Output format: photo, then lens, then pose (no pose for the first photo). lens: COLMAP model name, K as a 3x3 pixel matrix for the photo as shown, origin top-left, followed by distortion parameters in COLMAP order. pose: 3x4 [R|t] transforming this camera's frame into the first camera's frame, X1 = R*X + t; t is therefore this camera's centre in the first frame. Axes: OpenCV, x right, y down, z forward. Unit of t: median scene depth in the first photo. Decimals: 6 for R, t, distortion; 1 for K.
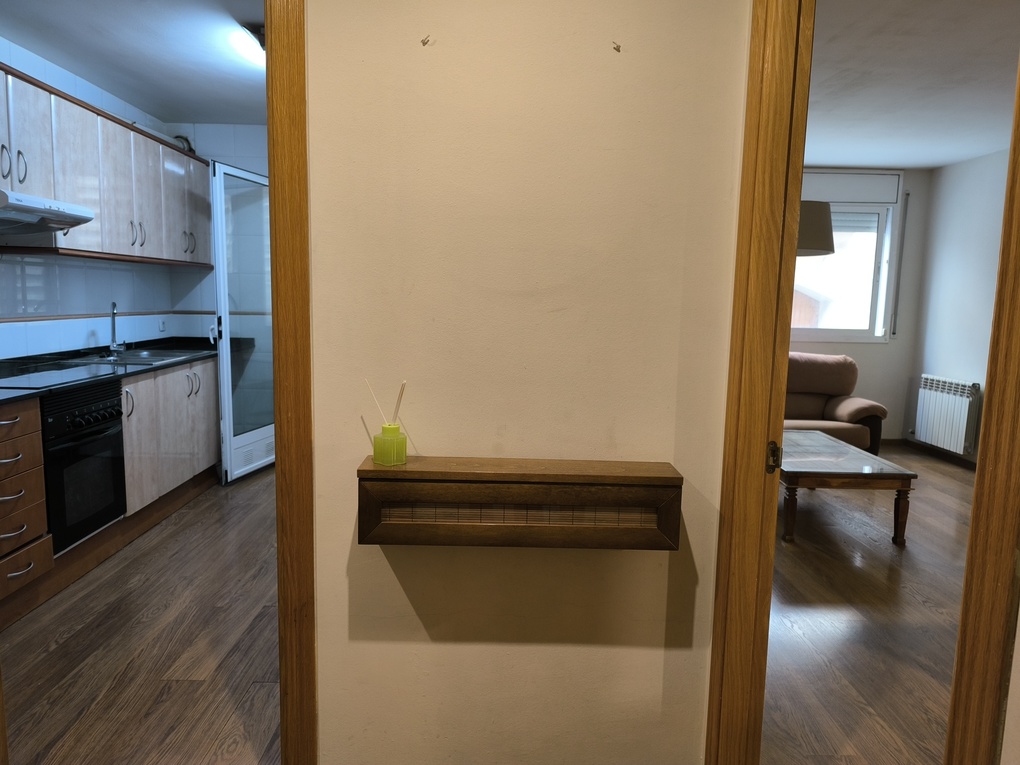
lens RADIAL K [[697.6, 0, 504.9], [0, 697.6, 385.6], [0, 0, 1]] dist [0.051473, -0.055425]
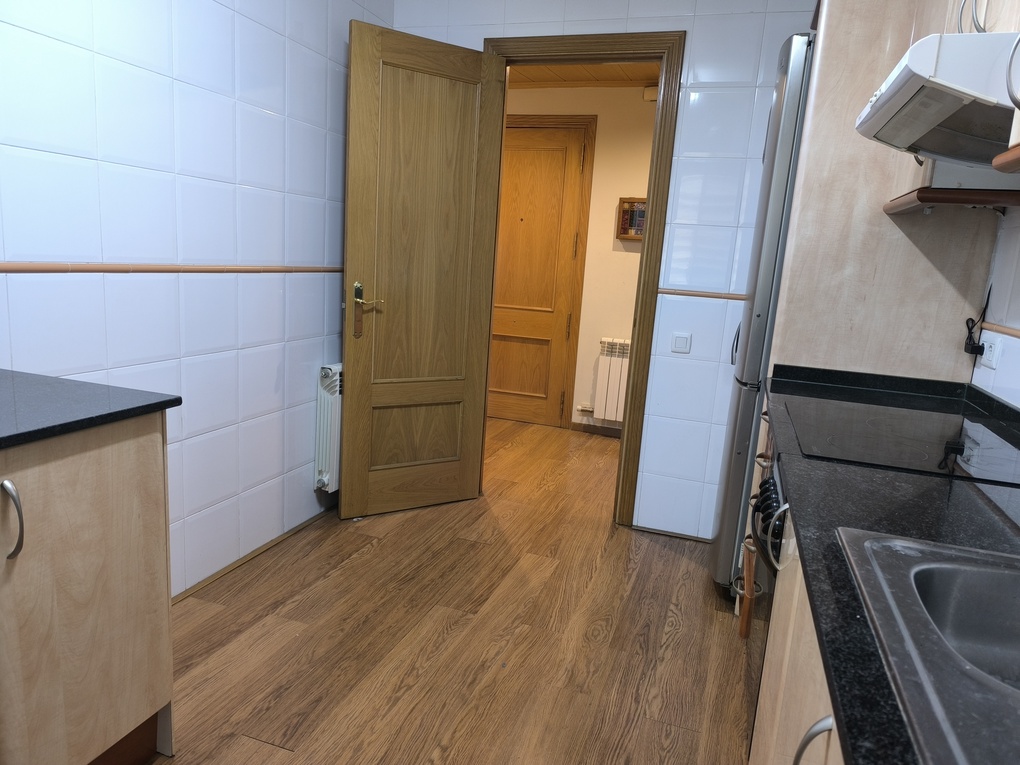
lens RADIAL K [[697.6, 0, 508.2], [0, 697.6, 386.4], [0, 0, 1]] dist [0.051473, -0.055425]
pose [[-0.938039, -0.147270, 0.313677, -0.485842], [-0.045813, 0.949958, 0.309000, -0.166331], [-0.343487, 0.275484, -0.897845, 1.343708]]
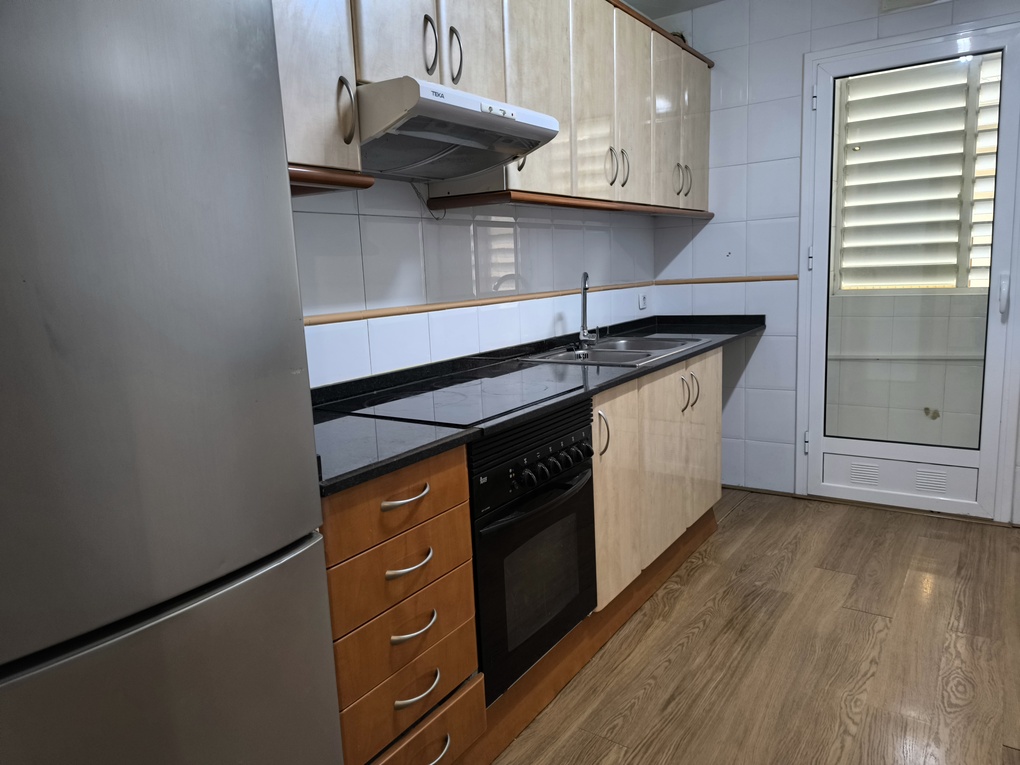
lens RADIAL K [[697.6, 0, 500.6], [0, 697.6, 382.5], [0, 0, 1]] dist [0.051473, -0.055425]
pose [[0.807763, 0.036396, -0.588382, -0.238723], [-0.011022, 0.998850, 0.046655, -0.045813], [0.589404, -0.031201, 0.807236, 0.438825]]
